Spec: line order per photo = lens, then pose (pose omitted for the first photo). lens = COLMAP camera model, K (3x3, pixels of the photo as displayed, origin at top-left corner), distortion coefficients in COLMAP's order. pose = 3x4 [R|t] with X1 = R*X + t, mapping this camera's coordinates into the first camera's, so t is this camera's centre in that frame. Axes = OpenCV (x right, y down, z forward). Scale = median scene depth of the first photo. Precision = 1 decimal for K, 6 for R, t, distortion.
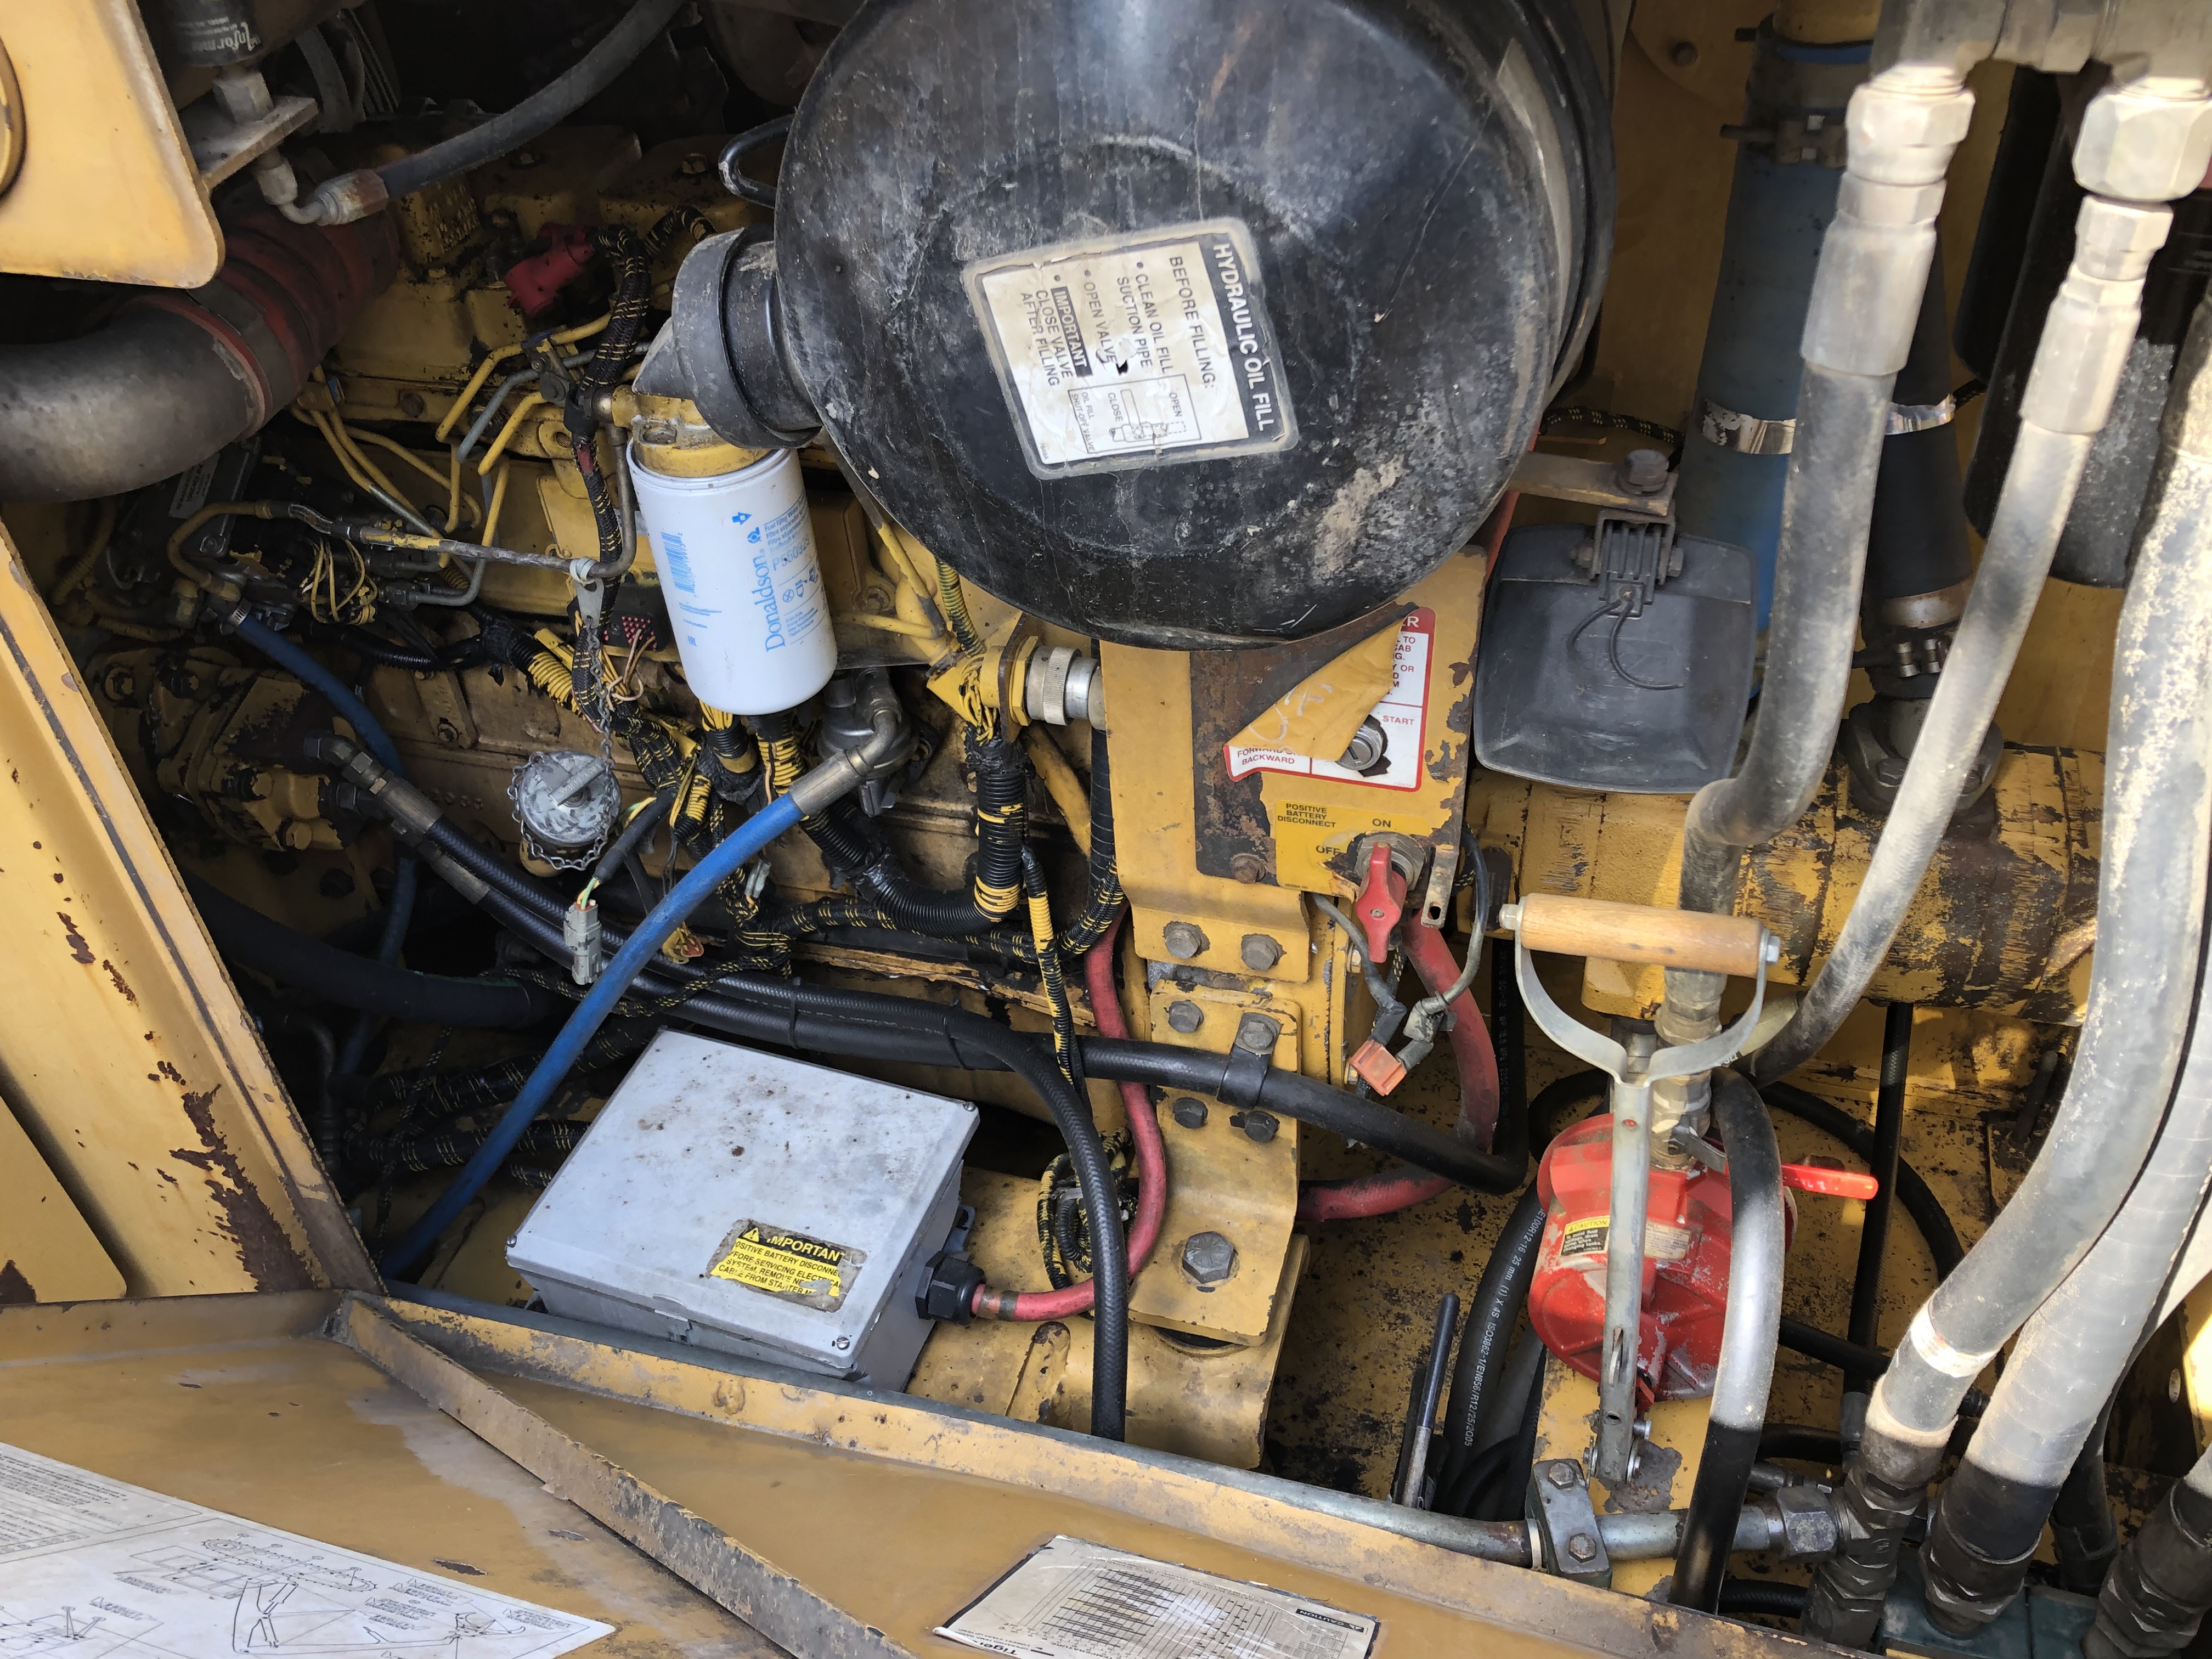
lens RADIAL K [[1841.1, 0, 1103.9], [0, 1841.1, 828.4], [0, 0, 1]] dist [0.017456, -0.012254]
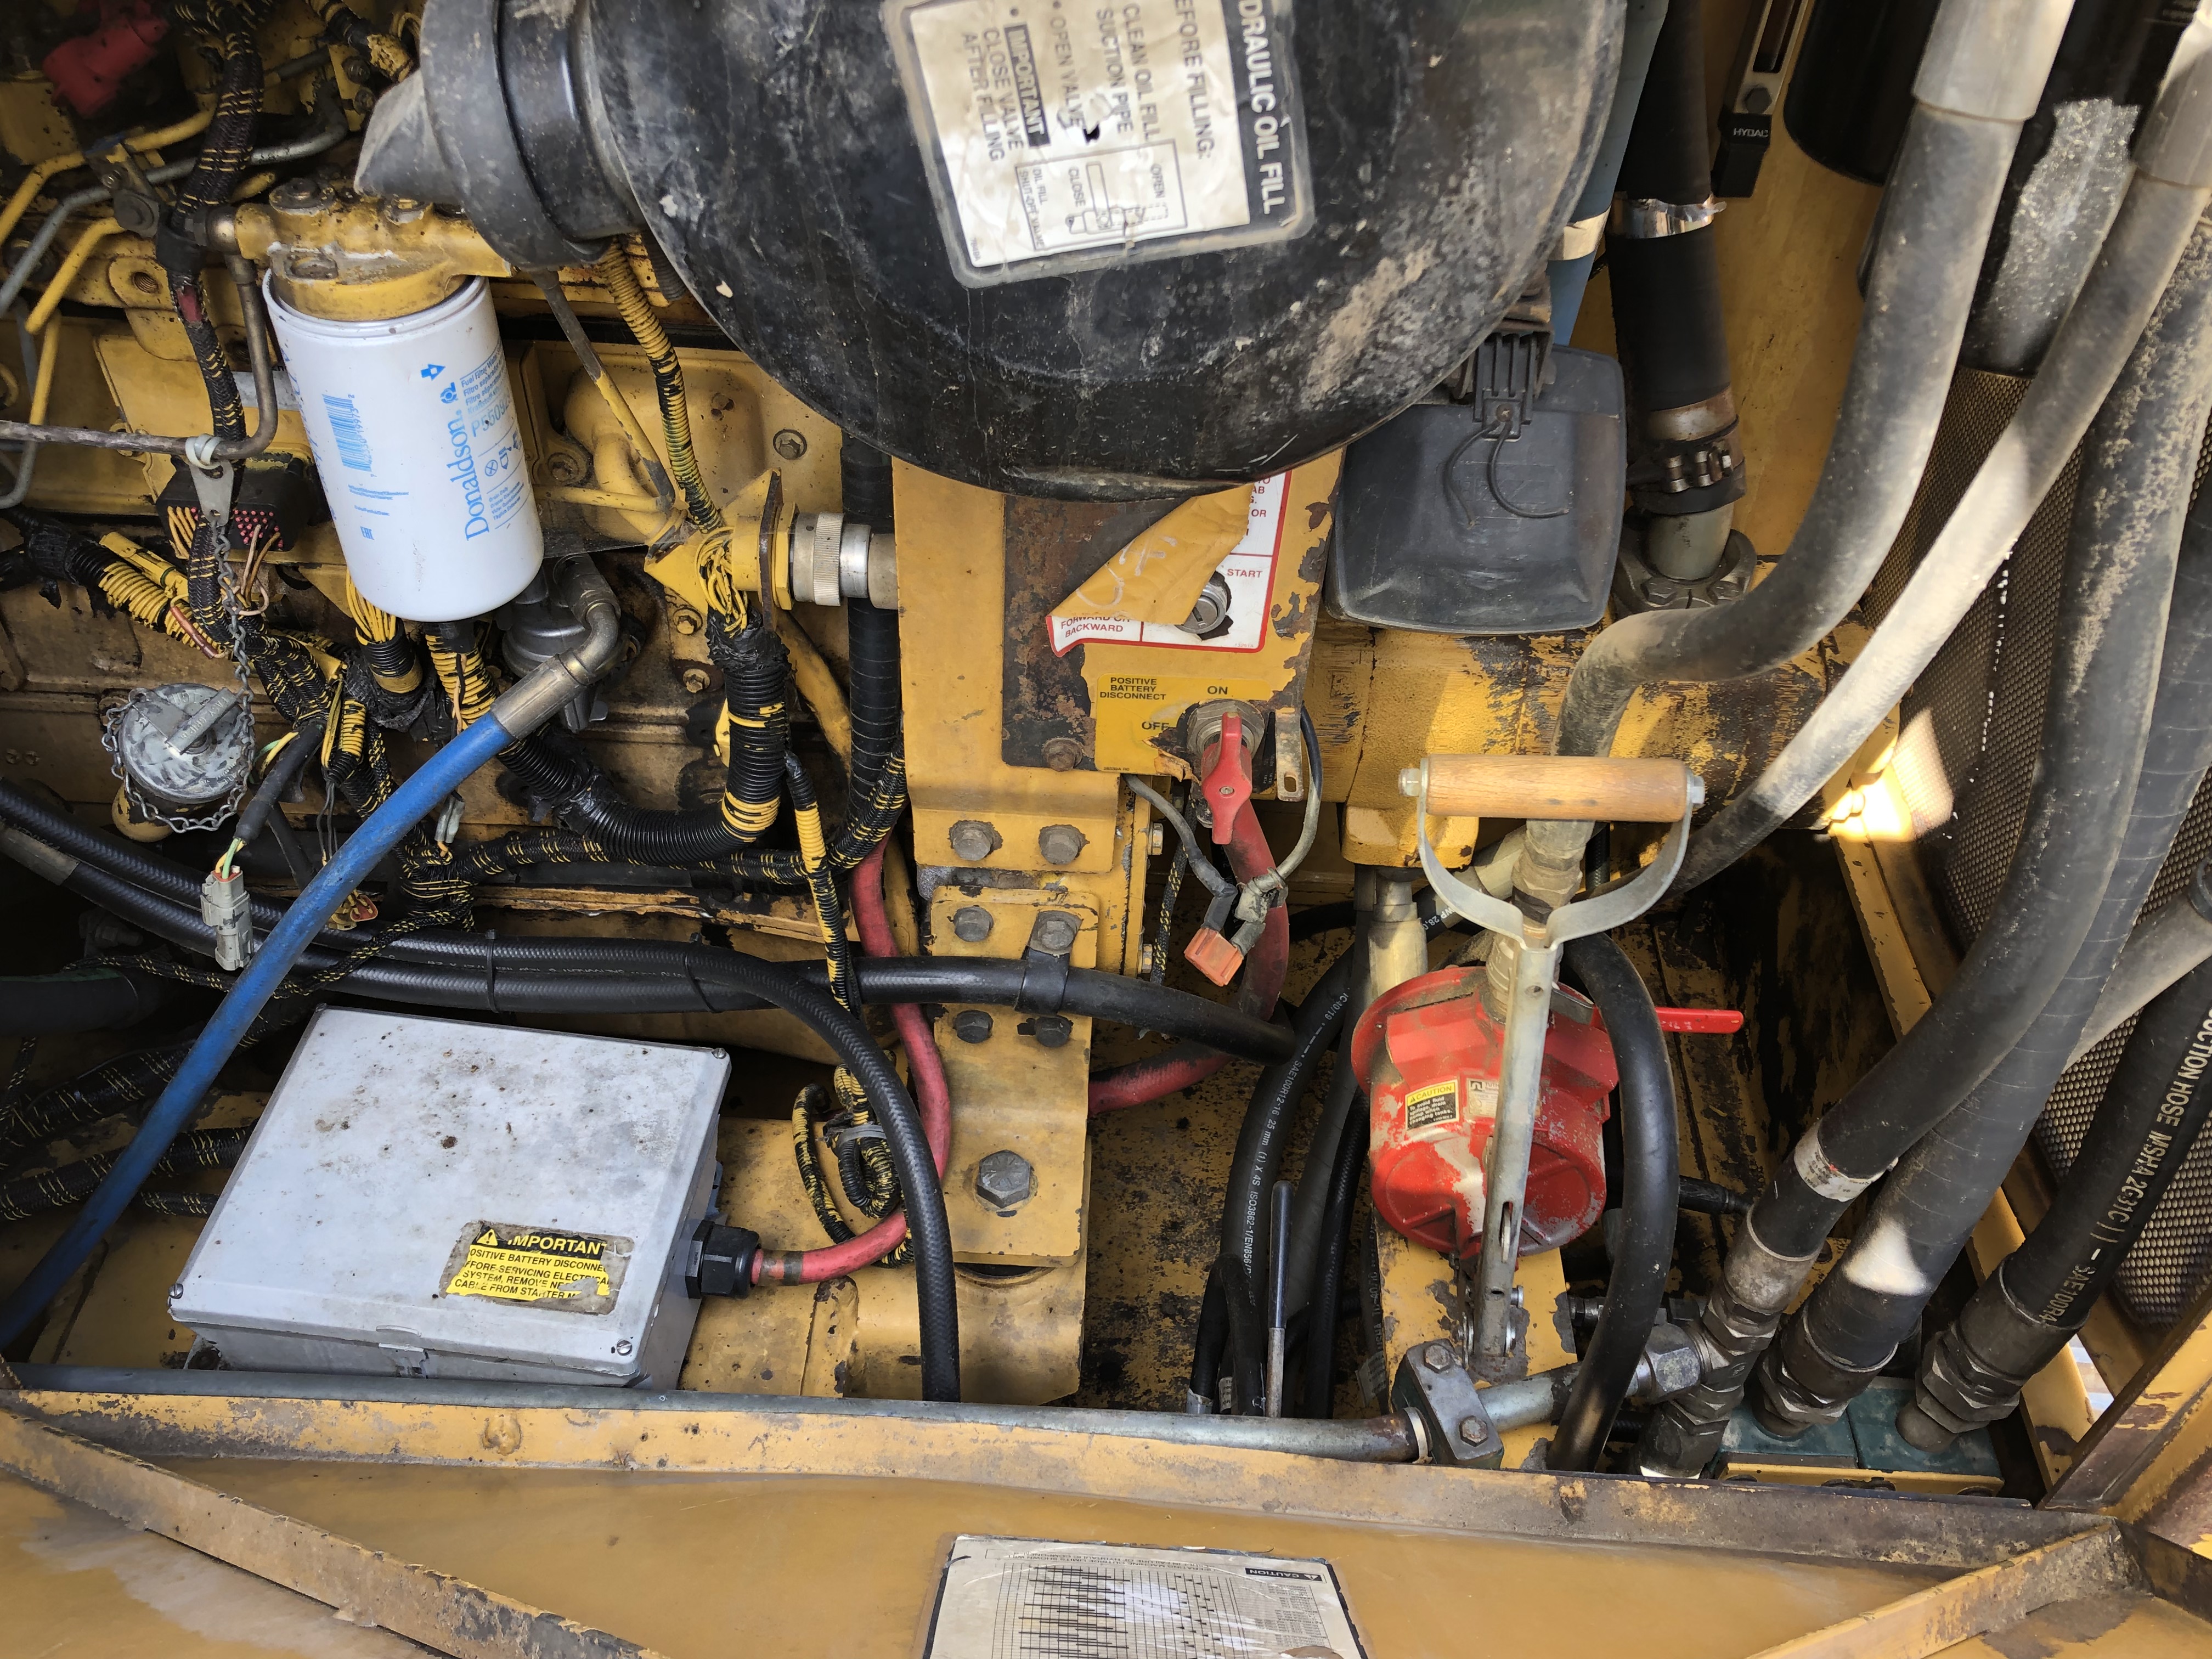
lens RADIAL K [[1841.1, 0, 1104.2], [0, 1841.1, 822.7], [0, 0, 1]] dist [0.017456, -0.012254]
pose [[0.963476, -0.102732, 0.247308, -0.124174], [0.084976, 0.993048, 0.081456, -0.015449], [-0.253956, -0.057465, 0.965507, 0.141098]]
